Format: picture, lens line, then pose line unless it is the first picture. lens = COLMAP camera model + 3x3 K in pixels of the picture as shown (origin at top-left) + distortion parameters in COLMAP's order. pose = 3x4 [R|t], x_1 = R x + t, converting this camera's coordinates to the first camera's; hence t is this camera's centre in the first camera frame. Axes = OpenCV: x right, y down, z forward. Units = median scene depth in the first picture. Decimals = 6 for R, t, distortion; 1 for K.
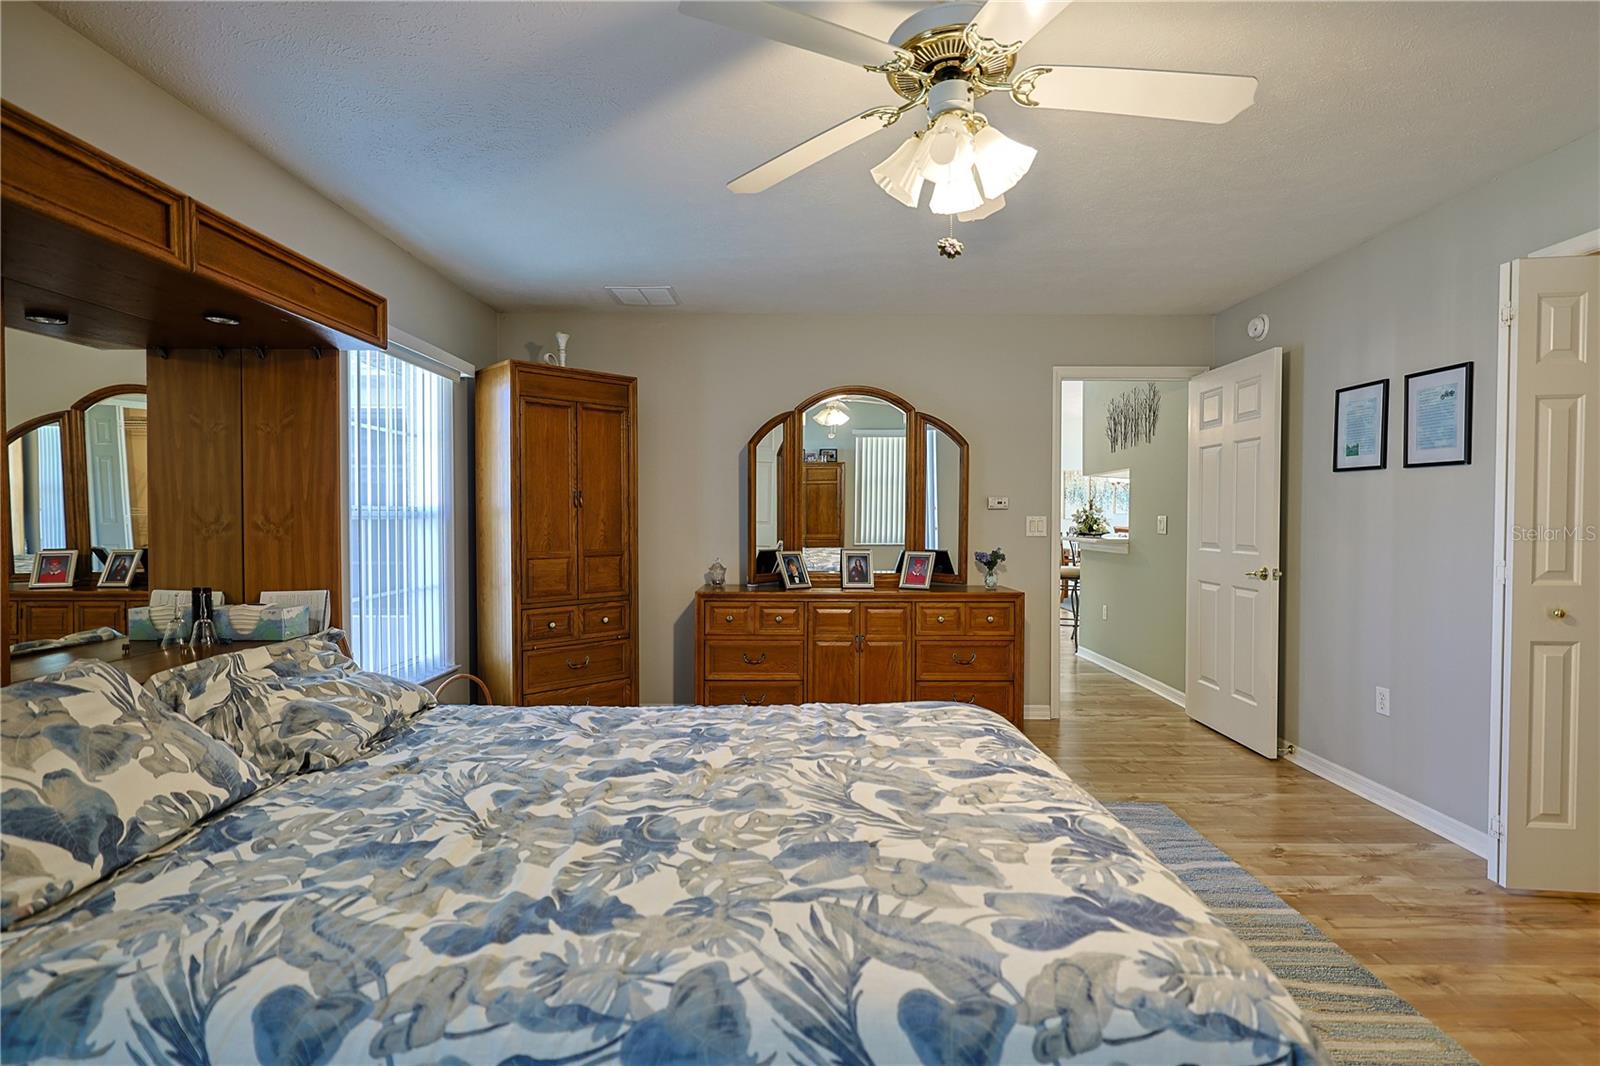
lens RADIAL K [[762.0, 0, 796.0], [0, 762.0, 542.6], [0, 0, 1]] dist [0.004054, 0.000701]
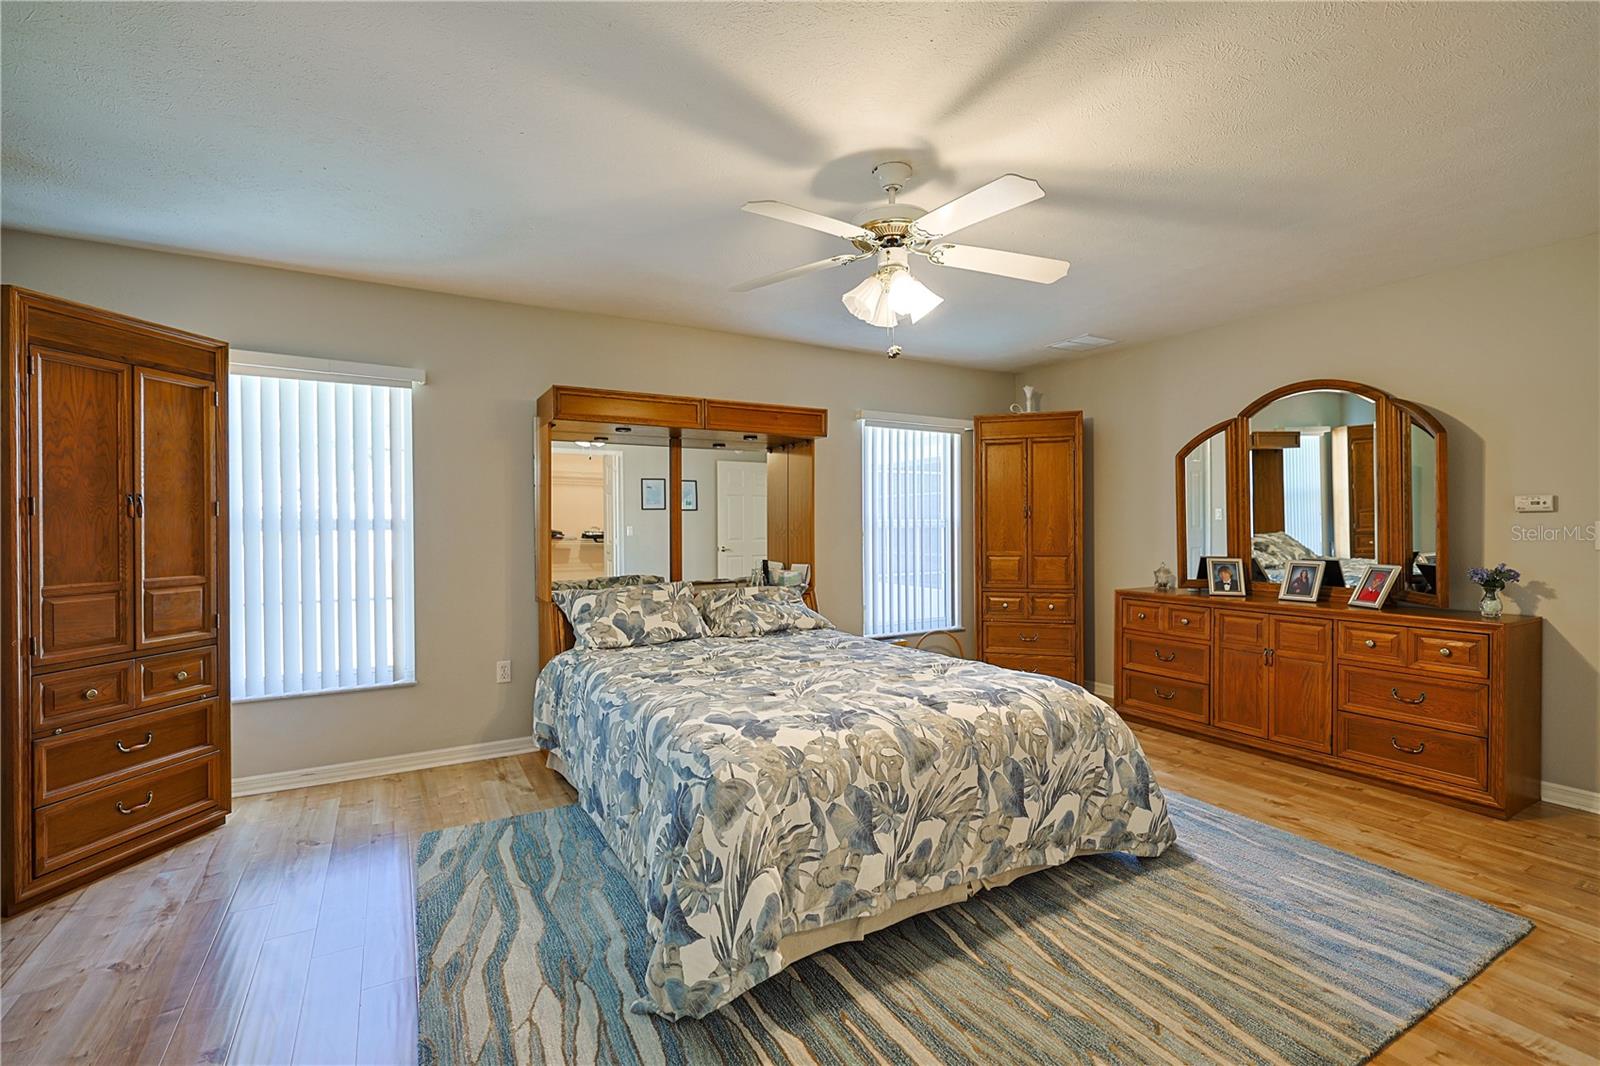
lens RADIAL K [[709.7, 0, 801.1], [0, 709.7, 531.6], [0, 0, 1]] dist [0.003696, -0.001046]
pose [[0.498894, 0.001646, -0.866662, 0.559545], [-0.024823, 0.999615, -0.012391, 0.001858], [0.866308, 0.027695, 0.498742, 0.052103]]
